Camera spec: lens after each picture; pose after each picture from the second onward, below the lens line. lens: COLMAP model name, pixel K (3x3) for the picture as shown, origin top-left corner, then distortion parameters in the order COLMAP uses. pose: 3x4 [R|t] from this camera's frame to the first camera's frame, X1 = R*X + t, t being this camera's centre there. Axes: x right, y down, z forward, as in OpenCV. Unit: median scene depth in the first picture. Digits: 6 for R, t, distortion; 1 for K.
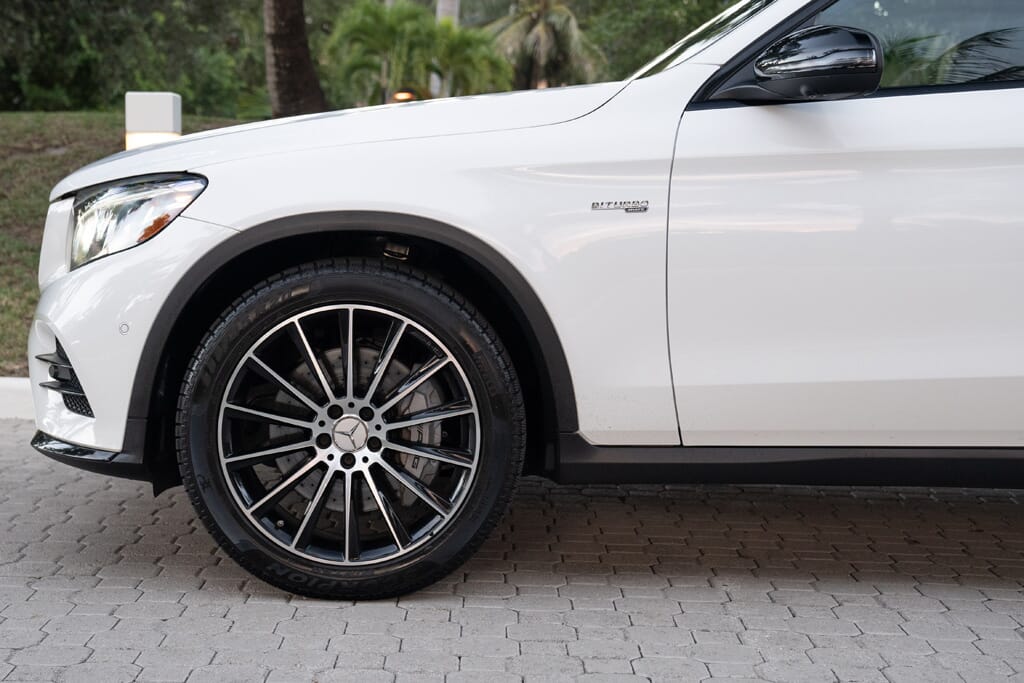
lens RADIAL K [[1361.8, 0, 509.0], [0, 1361.8, 333.7], [0, 0, 1]] dist [0.050500, 0.000000]
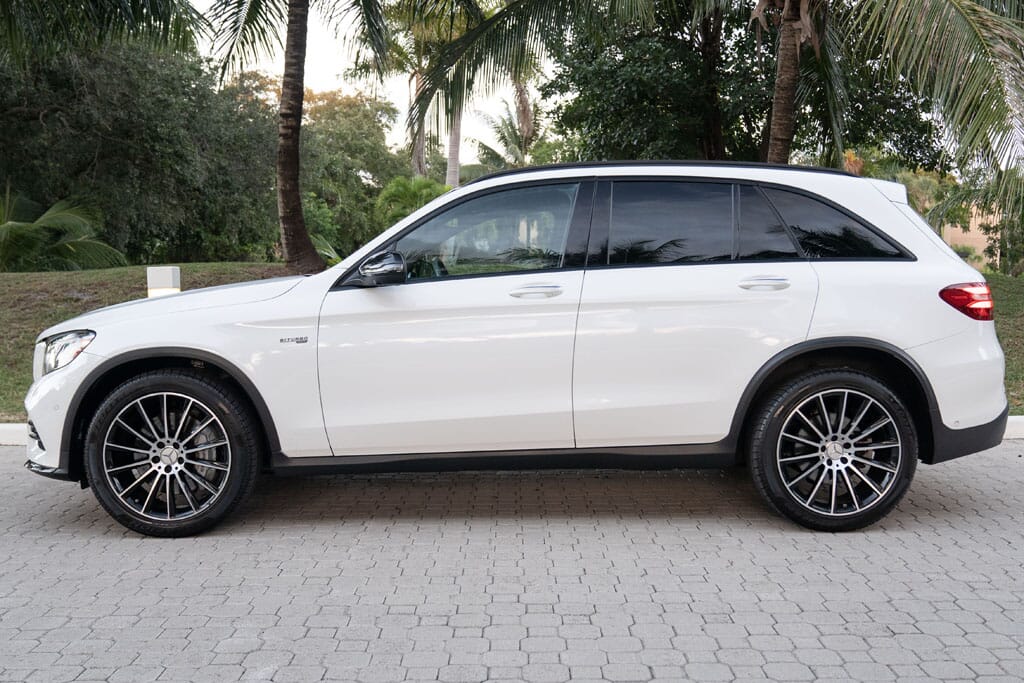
lens RADIAL K [[829.4, 0, 518.0], [0, 829.4, 346.4], [0, 0, 1]] dist [-0.017012, 0.005827]
pose [[0.999371, -0.033355, 0.012024, 0.393166], [0.033690, 0.999015, -0.028878, -0.035992], [-0.011049, 0.029264, 0.999511, -0.239778]]
